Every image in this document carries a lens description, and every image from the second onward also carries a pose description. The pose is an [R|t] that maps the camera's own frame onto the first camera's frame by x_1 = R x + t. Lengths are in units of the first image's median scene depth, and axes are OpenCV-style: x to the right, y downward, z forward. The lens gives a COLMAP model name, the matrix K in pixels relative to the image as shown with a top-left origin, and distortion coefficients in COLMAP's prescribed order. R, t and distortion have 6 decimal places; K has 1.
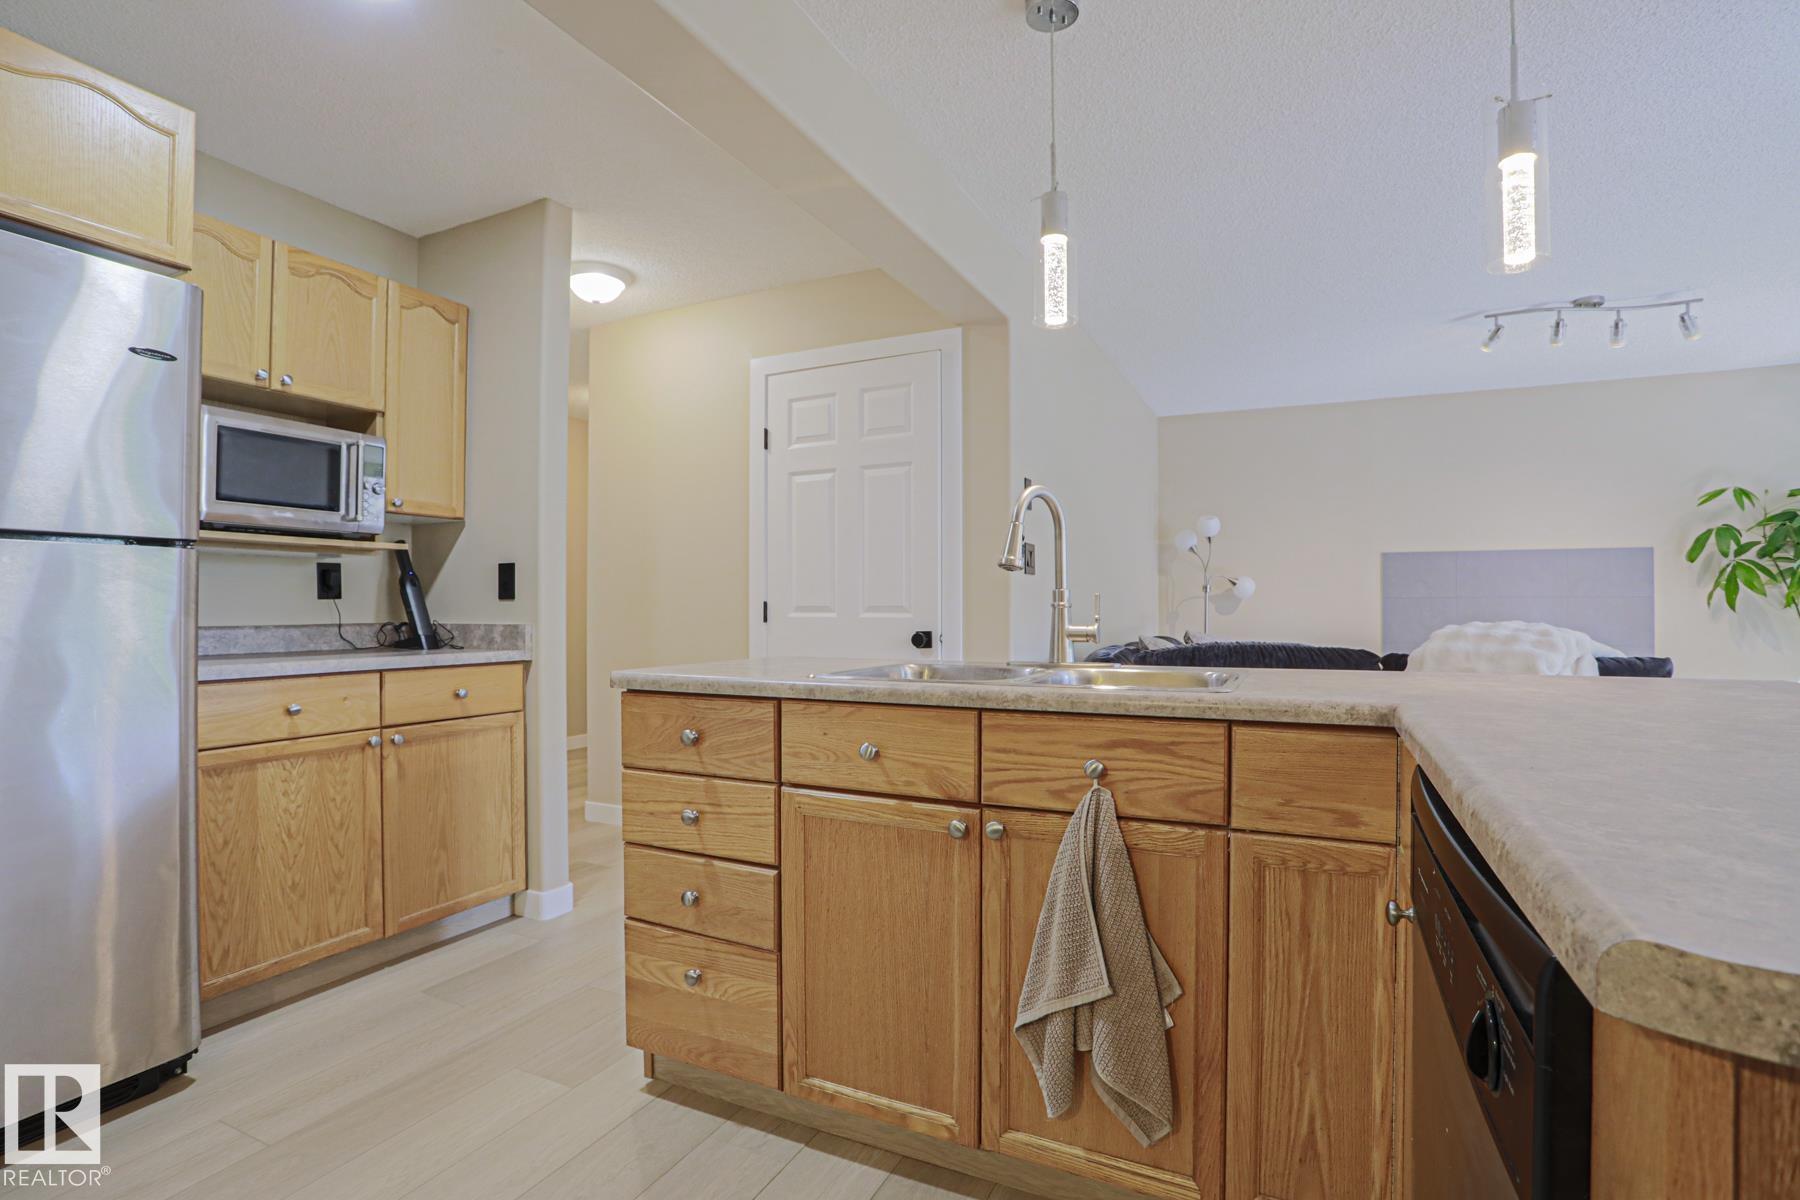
lens RADIAL K [[861.0, 0, 900.0], [0, 861.0, 600.0], [0, 0, 1]] dist [-0.071695, 0.029440]
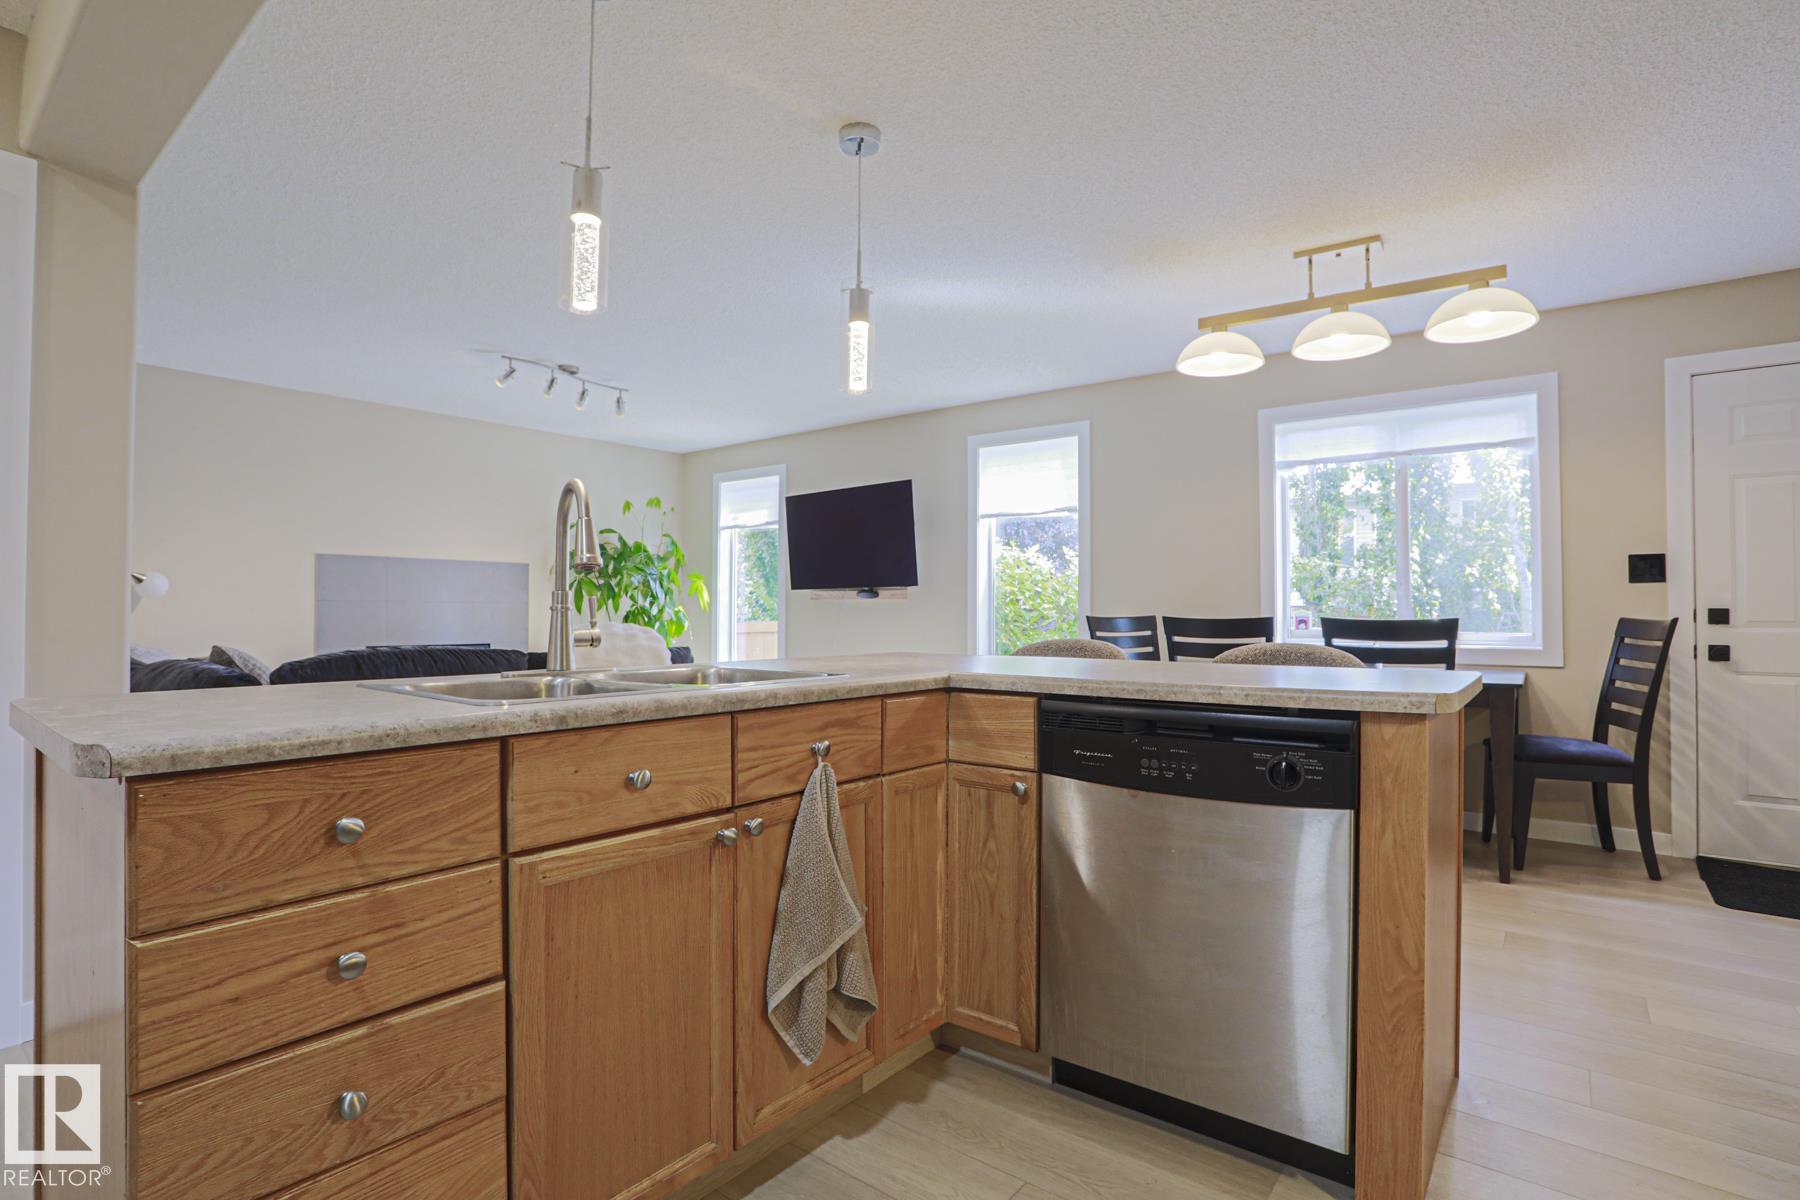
lens RADIAL K [[861.0, 0, 900.0], [0, 861.0, 600.0], [0, 0, 1]] dist [-0.071695, 0.029440]
pose [[0.228061, 0.016525, 0.973507, -0.775753], [-0.012236, 0.999826, -0.014105, 0.007251], [-0.973570, -0.008695, 0.228223, 0.539988]]
